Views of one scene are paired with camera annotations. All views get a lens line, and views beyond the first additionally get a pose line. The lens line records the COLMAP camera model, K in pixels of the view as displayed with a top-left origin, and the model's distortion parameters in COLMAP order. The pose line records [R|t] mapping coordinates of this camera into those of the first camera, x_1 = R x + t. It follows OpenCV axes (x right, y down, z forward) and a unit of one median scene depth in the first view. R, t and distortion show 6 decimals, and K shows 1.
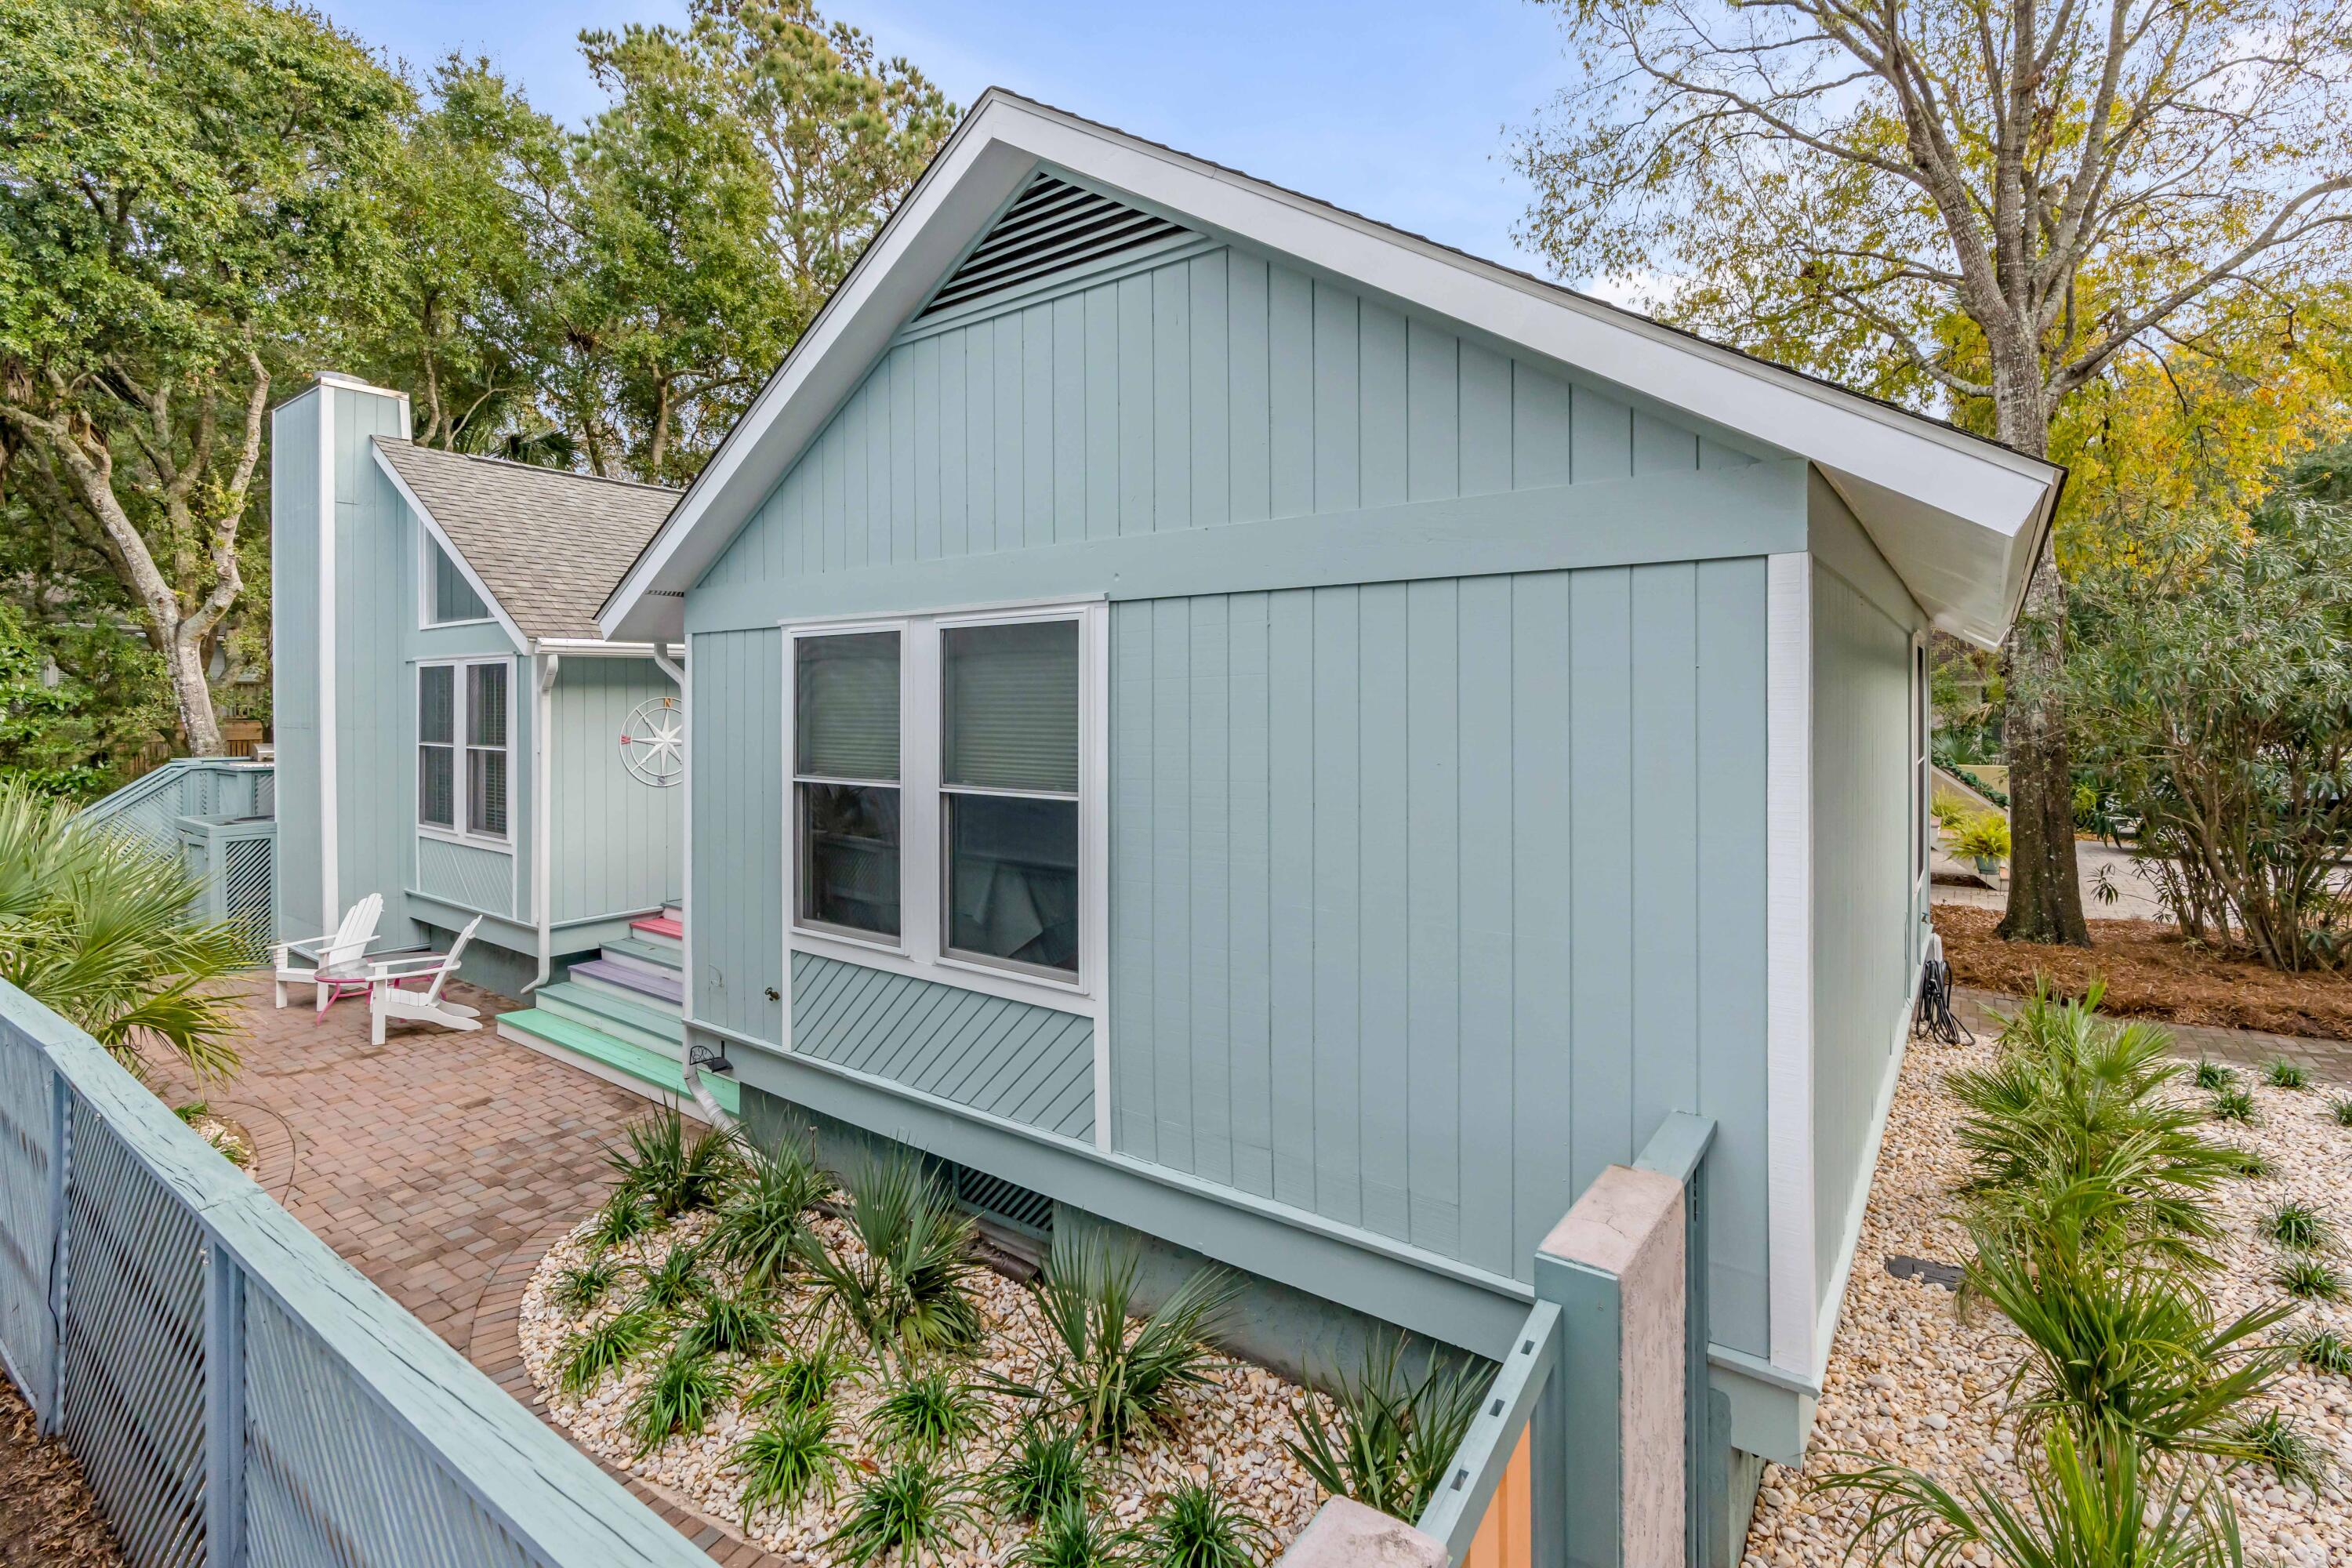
lens RADIAL K [[1093.3, 0, 1169.7], [0, 1093.3, 703.0], [0, 0, 1]] dist [-0.010628, 0.001533]
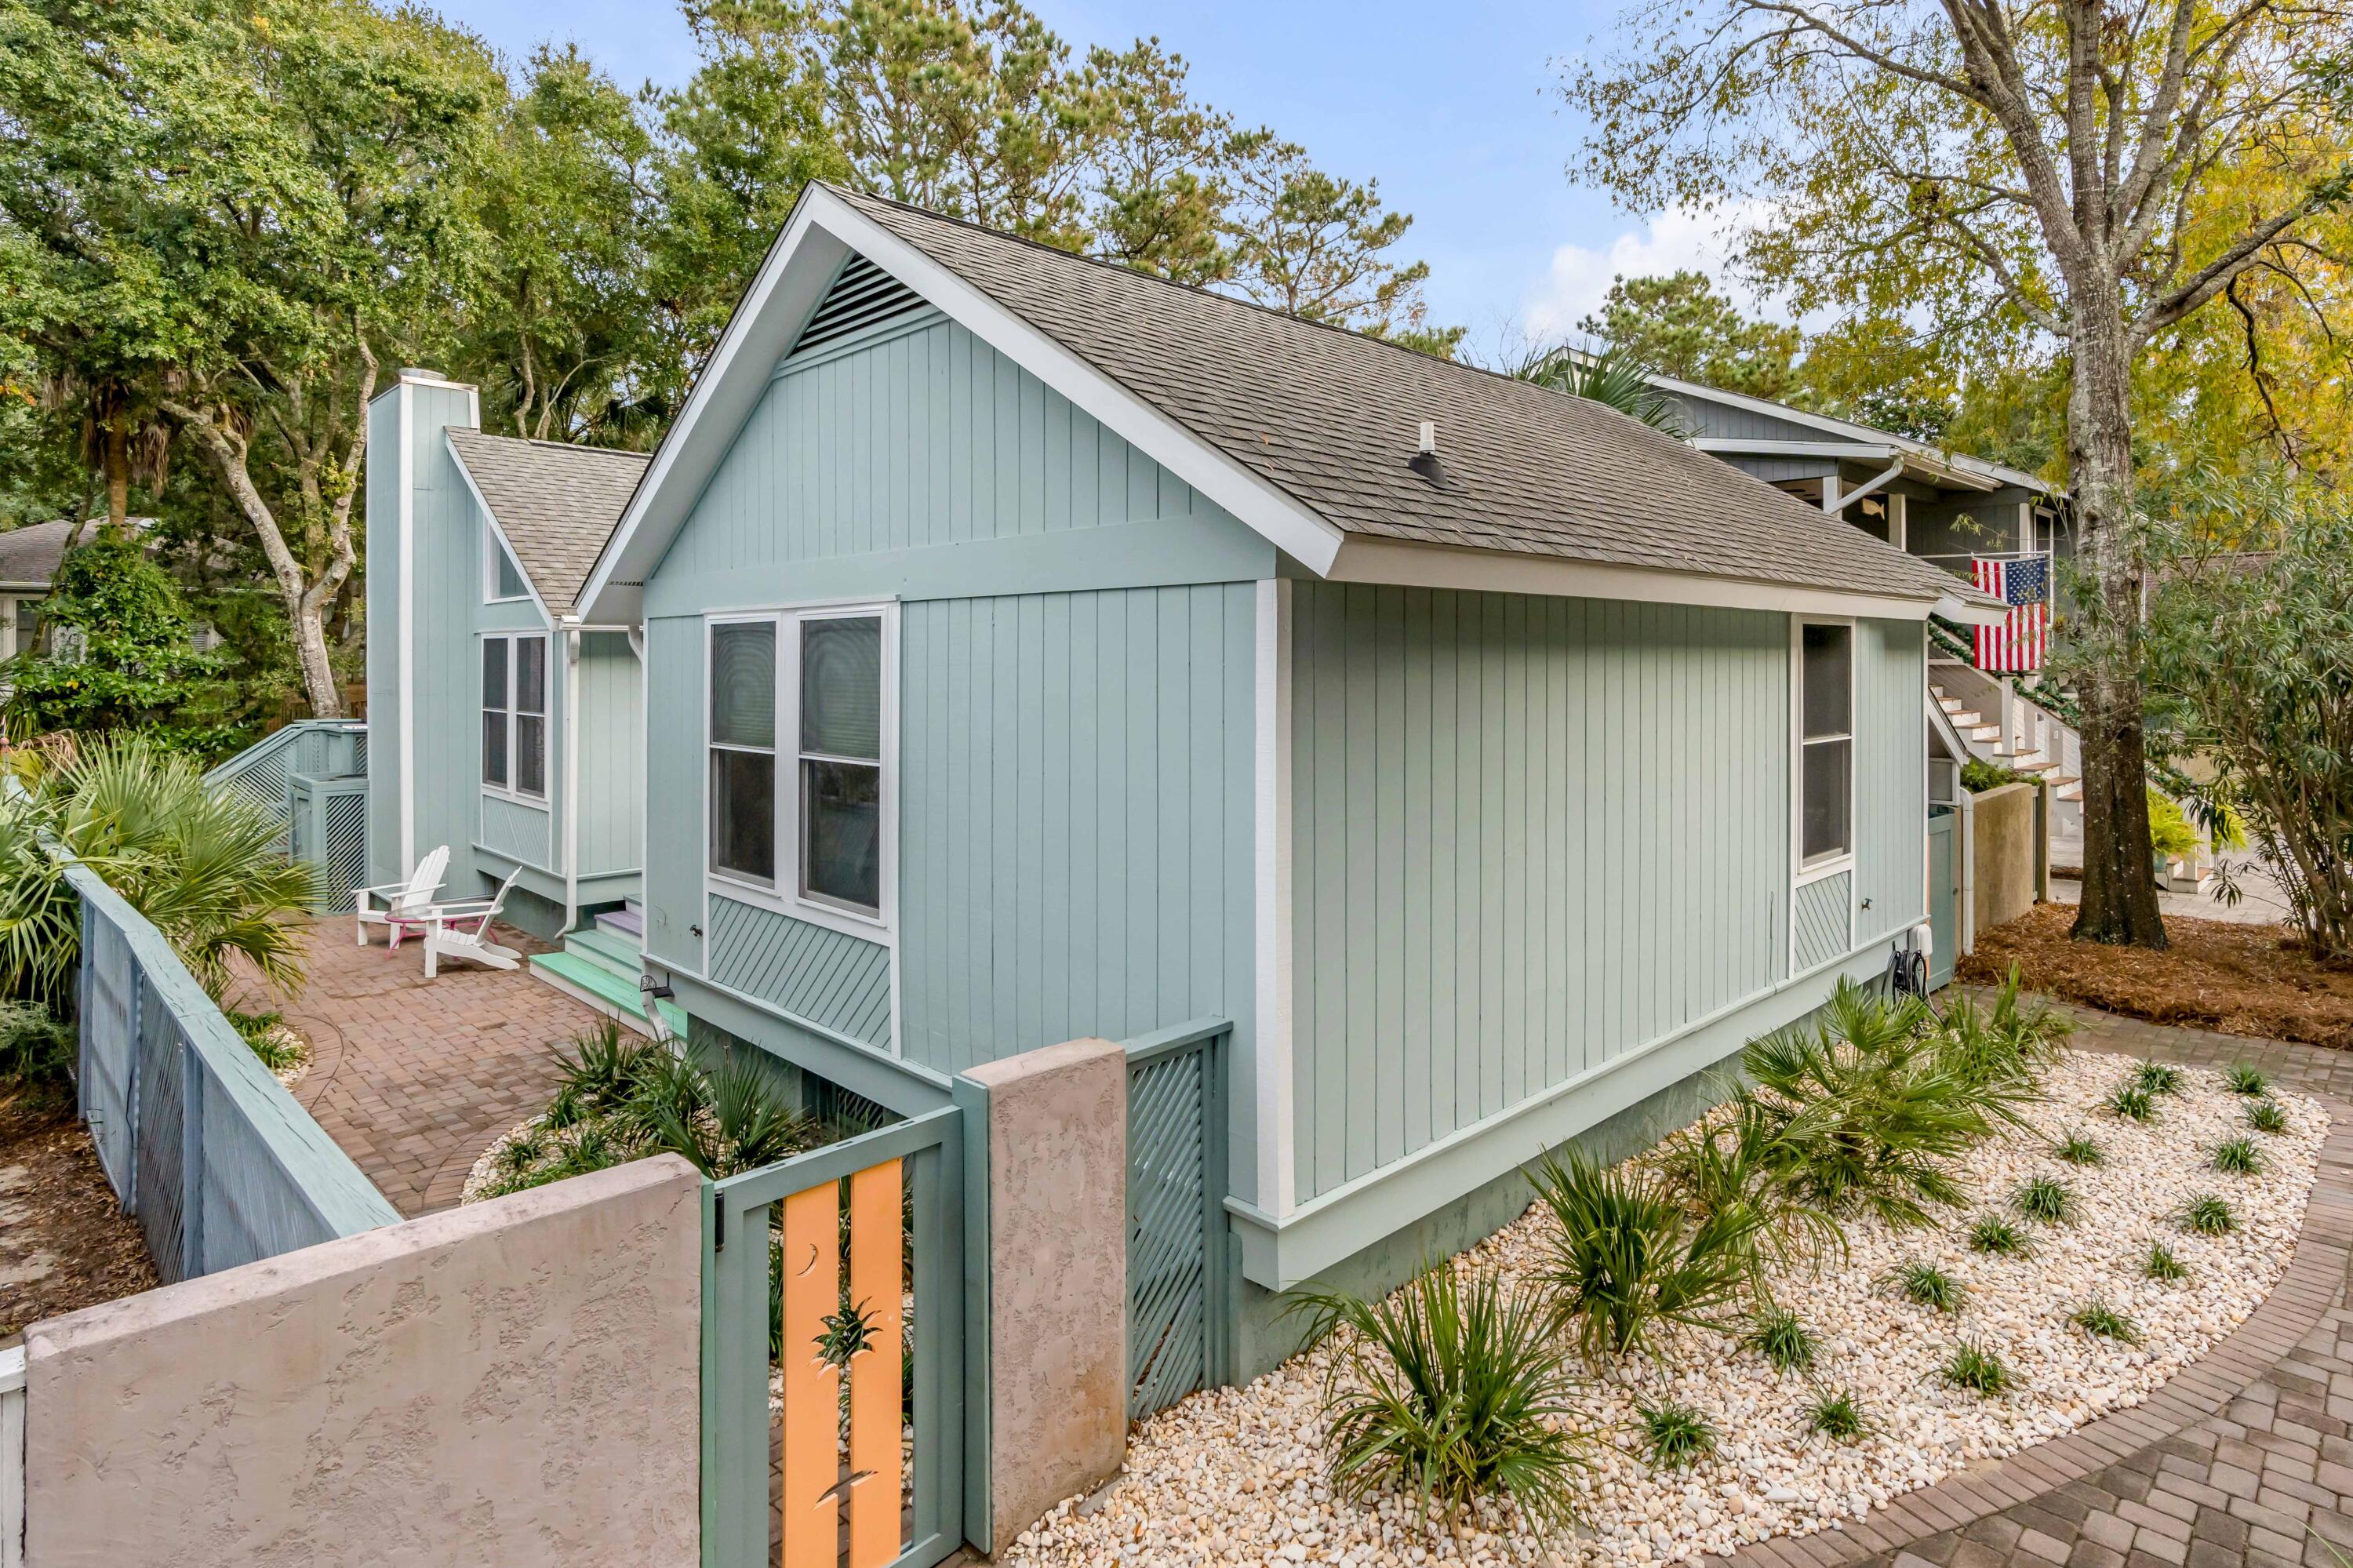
lens RADIAL K [[1260.1, 0, 1190.4], [0, 1260.1, 655.3], [0, 0, 1]] dist [-0.015282, 0.002878]
pose [[0.989121, 0.001121, -0.147103, 0.204687], [-0.001905, 0.999985, -0.005188, -0.011854], [0.147095, 0.005412, 0.989108, -0.143519]]
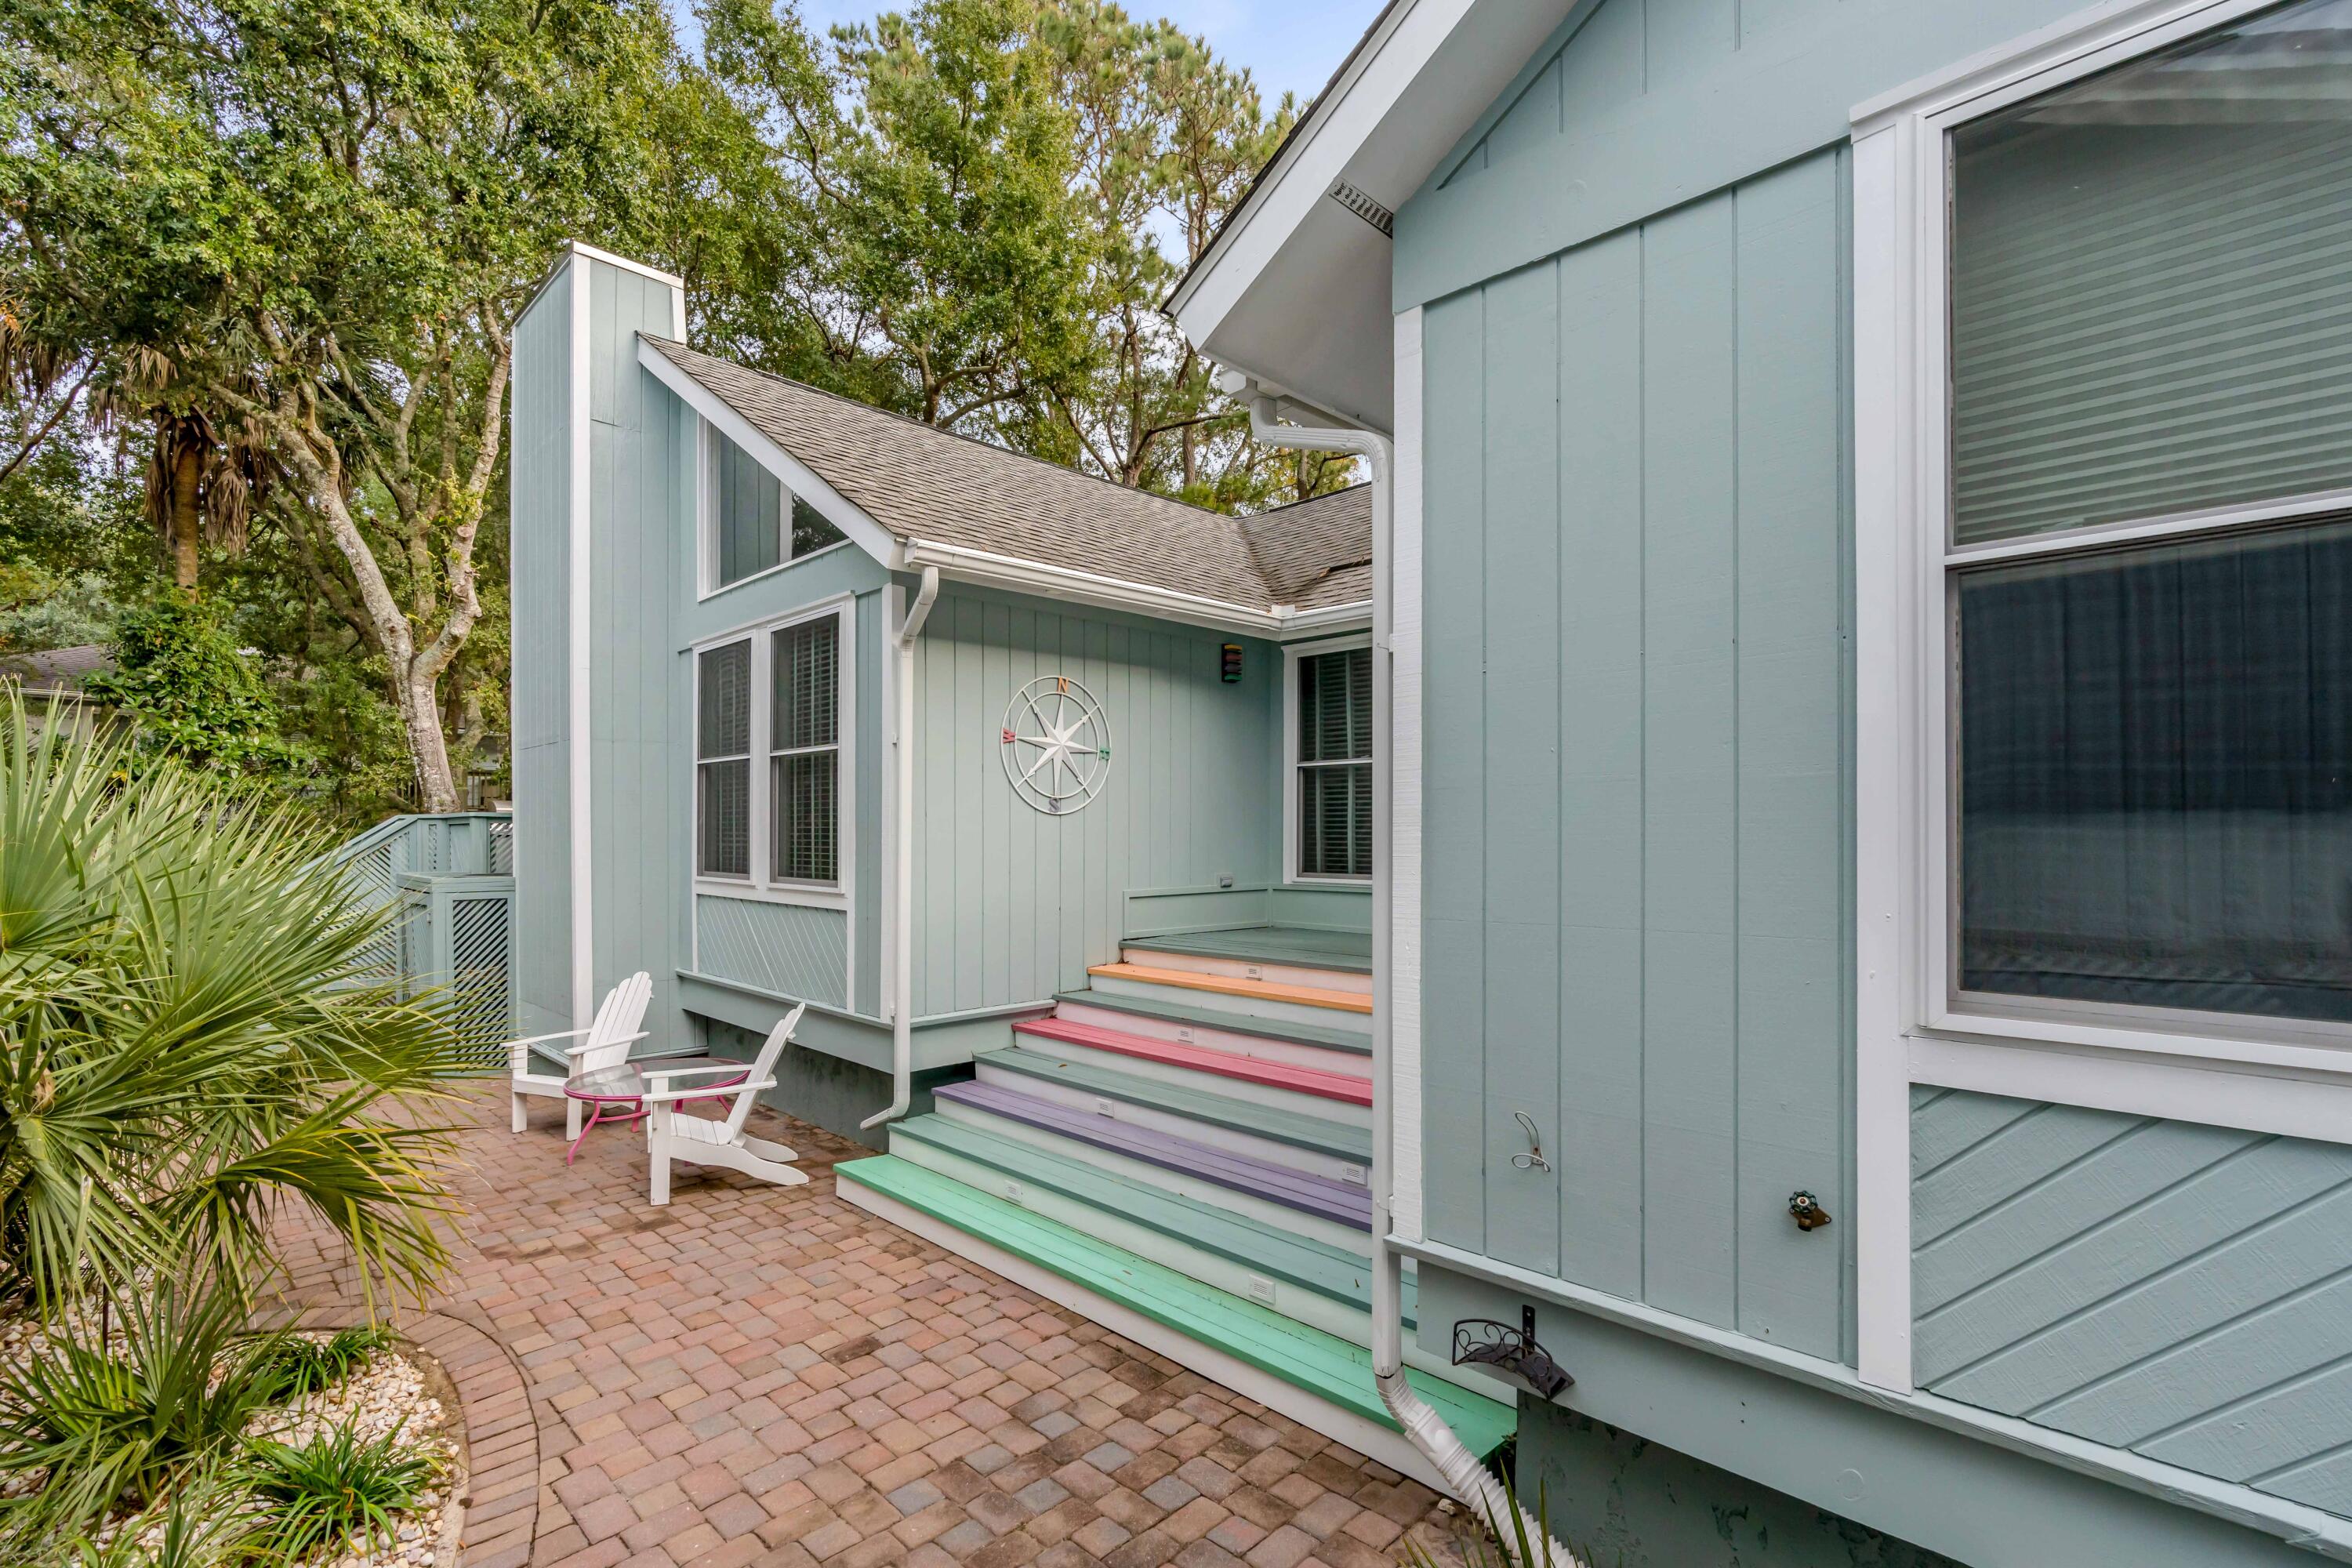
lens RADIAL K [[1093.3, 0, 1172.0], [0, 1093.3, 836.5], [0, 0, 1]] dist [-0.010628, 0.001533]
pose [[0.988952, 0.005894, -0.148116, -0.297808], [-0.005437, 0.999979, 0.003485, 0.086113], [0.148133, -0.002641, 0.988964, 0.366813]]
